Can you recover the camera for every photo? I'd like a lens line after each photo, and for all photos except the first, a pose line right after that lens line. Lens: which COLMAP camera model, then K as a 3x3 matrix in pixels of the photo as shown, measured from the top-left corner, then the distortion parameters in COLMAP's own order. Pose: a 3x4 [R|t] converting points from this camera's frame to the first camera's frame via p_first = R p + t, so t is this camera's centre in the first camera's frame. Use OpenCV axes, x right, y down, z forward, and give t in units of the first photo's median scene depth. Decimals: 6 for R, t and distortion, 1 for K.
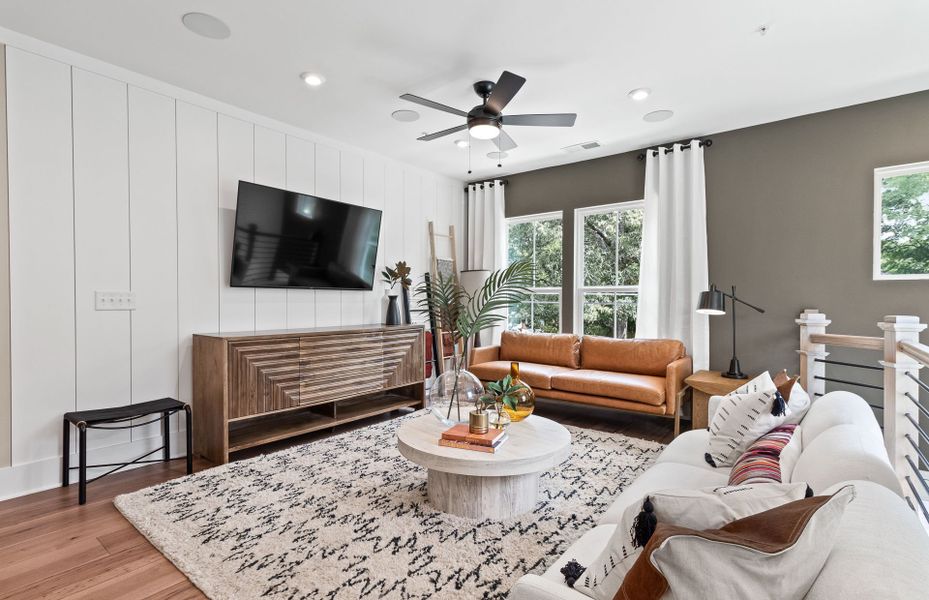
lens RADIAL K [[437.3, 0, 458.1], [0, 437.3, 308.5], [0, 0, 1]] dist [0.008180, -0.001667]
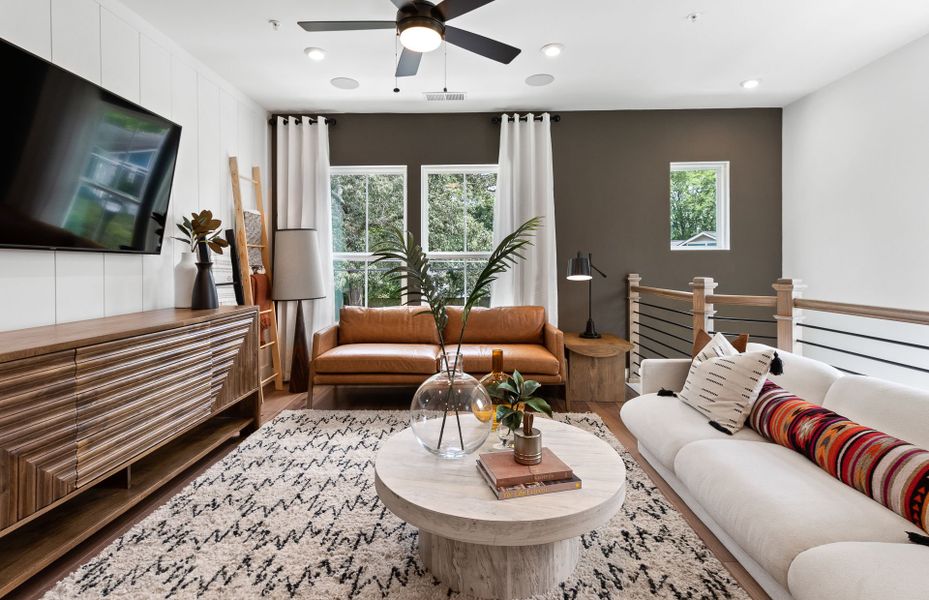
lens RADIAL K [[437.3, 0, 455.3], [0, 437.3, 272.1], [0, 0, 1]] dist [0.008180, -0.001667]
pose [[0.800726, -0.015288, 0.598836, -0.267611], [0.018295, 0.999832, 0.001062, -0.010740], [-0.598751, 0.010105, 0.800871, 0.301269]]
